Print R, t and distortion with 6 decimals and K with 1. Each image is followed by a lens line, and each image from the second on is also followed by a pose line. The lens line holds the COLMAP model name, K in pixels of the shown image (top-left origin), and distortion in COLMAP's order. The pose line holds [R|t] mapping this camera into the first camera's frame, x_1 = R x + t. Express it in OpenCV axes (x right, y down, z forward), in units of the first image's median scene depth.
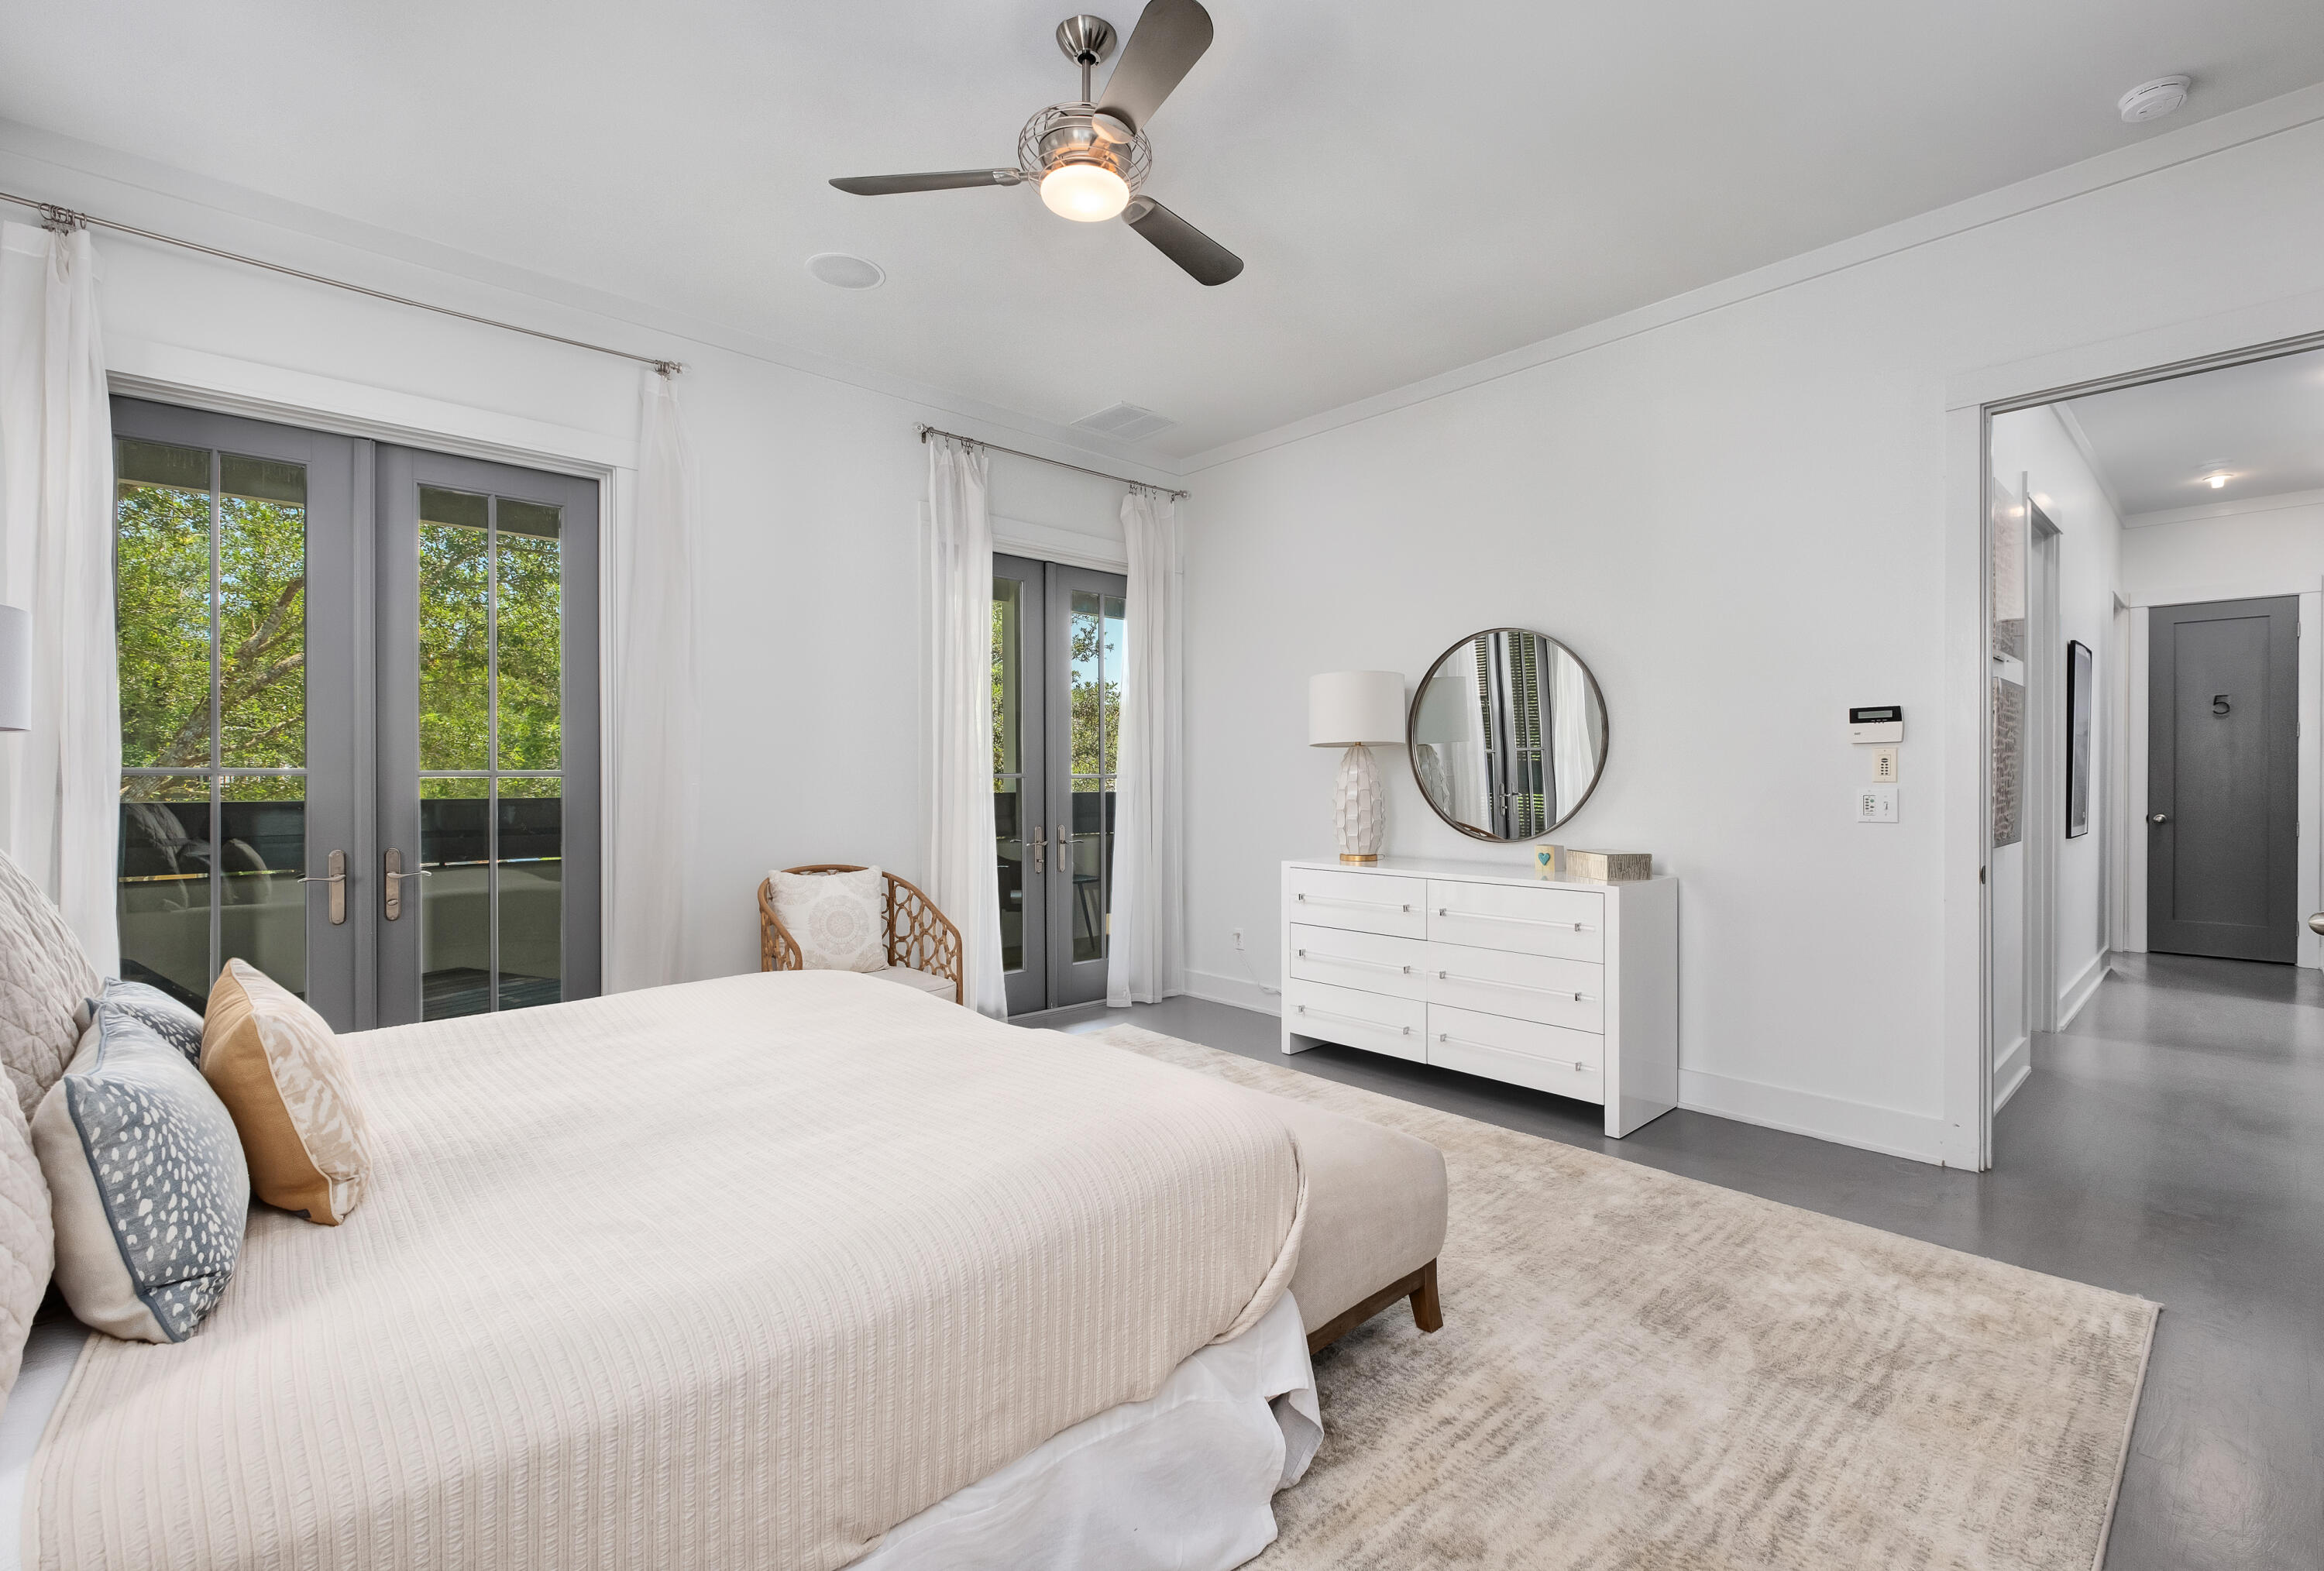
lens RADIAL K [[1012.7, 0, 1162.0], [0, 1012.7, 785.5], [0, 0, 1]] dist [-0.003676, -0.000787]
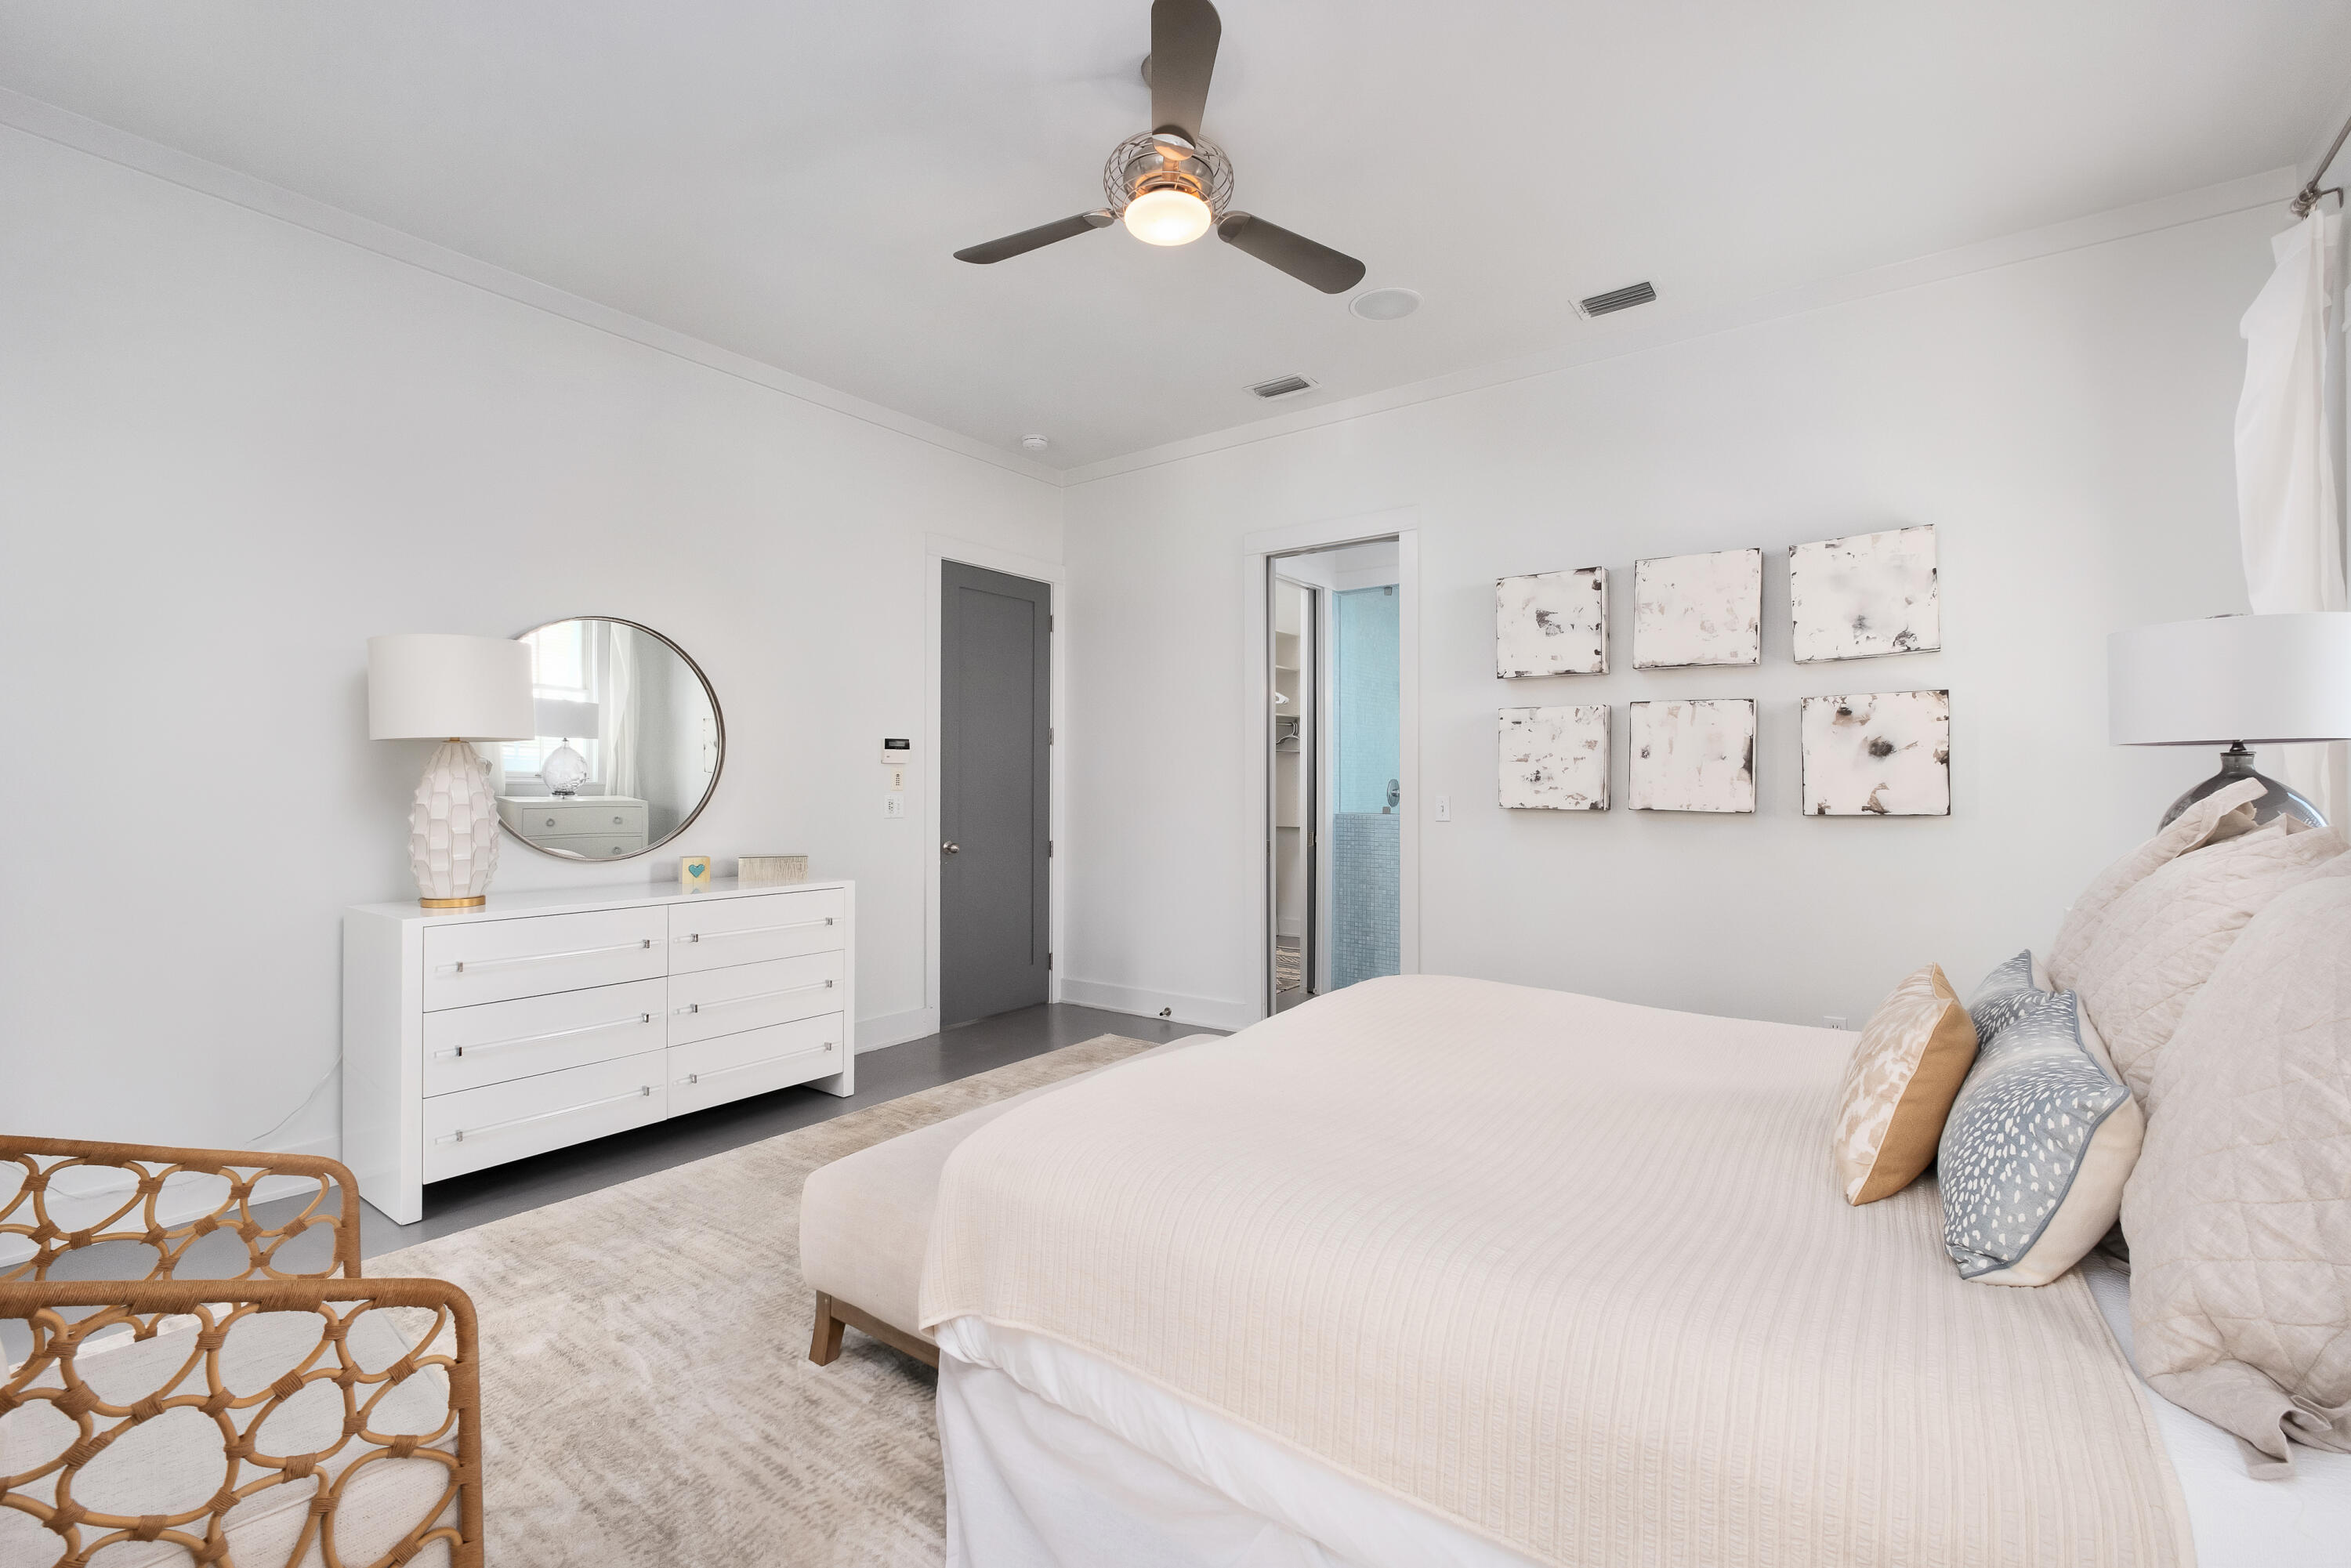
lens RADIAL K [[1007.0, 0, 1169.6], [0, 1007.0, 772.8], [0, 0, 1]] dist [0.001218, -0.000167]
pose [[-0.179054, 0.016316, 0.983704, -0.762143], [0.013185, 0.999812, -0.014184, -0.002721], [-0.983751, 0.010430, -0.179235, 0.838737]]
